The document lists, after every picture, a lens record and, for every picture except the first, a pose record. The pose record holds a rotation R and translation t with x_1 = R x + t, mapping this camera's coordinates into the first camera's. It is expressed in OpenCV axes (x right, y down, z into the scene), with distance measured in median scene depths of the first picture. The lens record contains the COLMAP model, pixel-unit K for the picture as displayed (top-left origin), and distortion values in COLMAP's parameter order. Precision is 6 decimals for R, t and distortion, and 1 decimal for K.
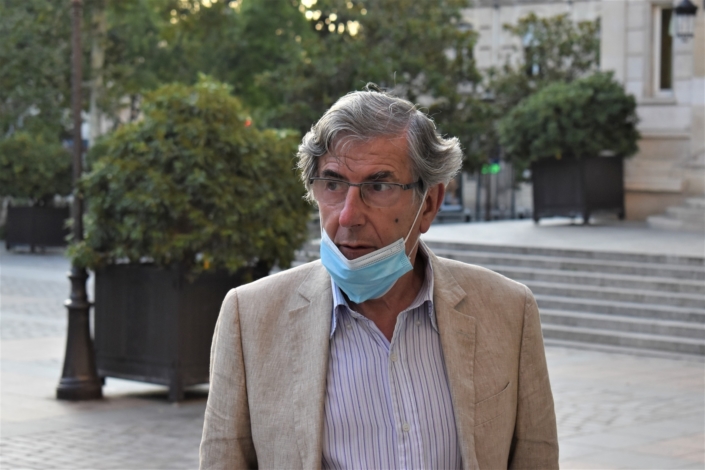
lens RADIAL K [[1629.9, 0, 352.5], [0, 1629.9, 235.0], [0, 0, 1]] dist [0.000603, 0.704946]
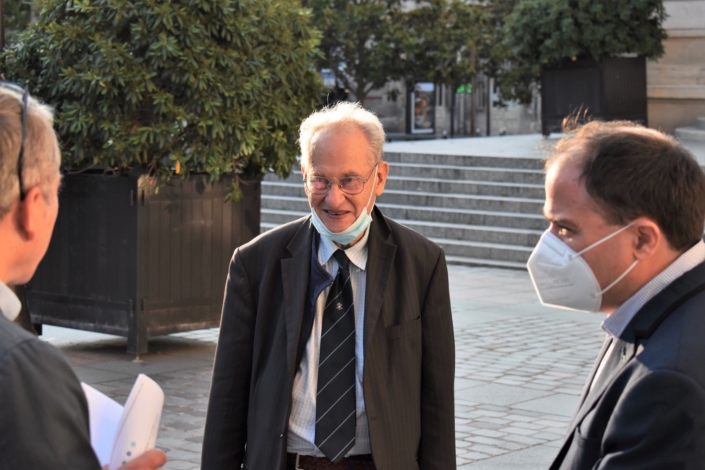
lens RADIAL K [[1629.9, 0, 352.5], [0, 1629.9, 235.0], [0, 0, 1]] dist [0.000603, 0.704946]
pose [[0.999466, -0.007468, 0.031812, -0.033936], [0.006201, 0.999190, 0.039757, 0.018625], [-0.032083, -0.039538, 0.998703, 0.263249]]
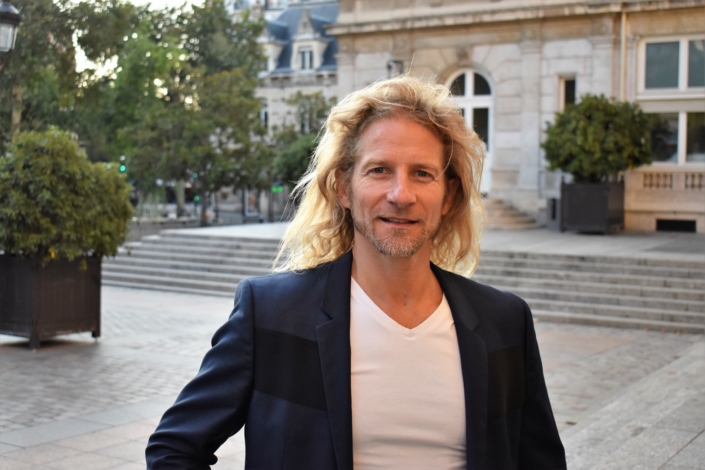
lens RADIAL K [[1013.4, 0, 352.5], [0, 1013.4, 235.0], [0, 0, 1]] dist [-0.034014, 0.012274]
pose [[0.988975, -0.008464, 0.147837, 0.040750], [0.007867, 0.999958, 0.004621, -0.001808], [-0.147870, -0.003407, 0.989001, 0.059964]]
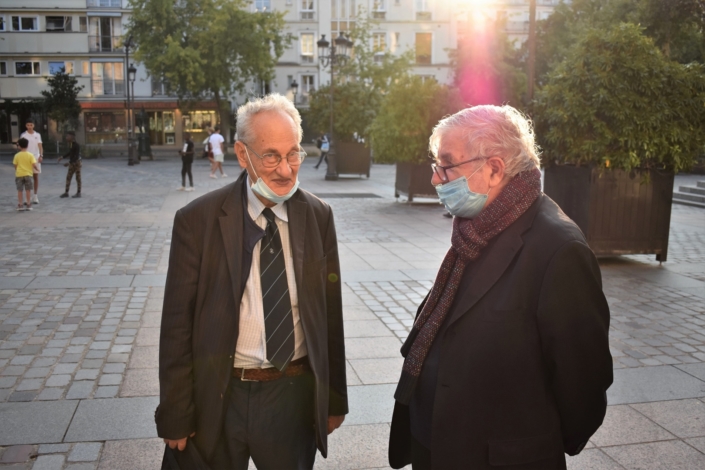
lens RADIAL K [[681.4, 0, 352.5], [0, 681.4, 235.0], [0, 0, 1]] dist [-0.068942, -0.001804]
pose [[0.805372, 0.089354, -0.585997, 0.063444], [-0.031705, 0.993652, 0.107939, 0.021873], [0.591921, -0.068352, 0.803092, 0.426406]]
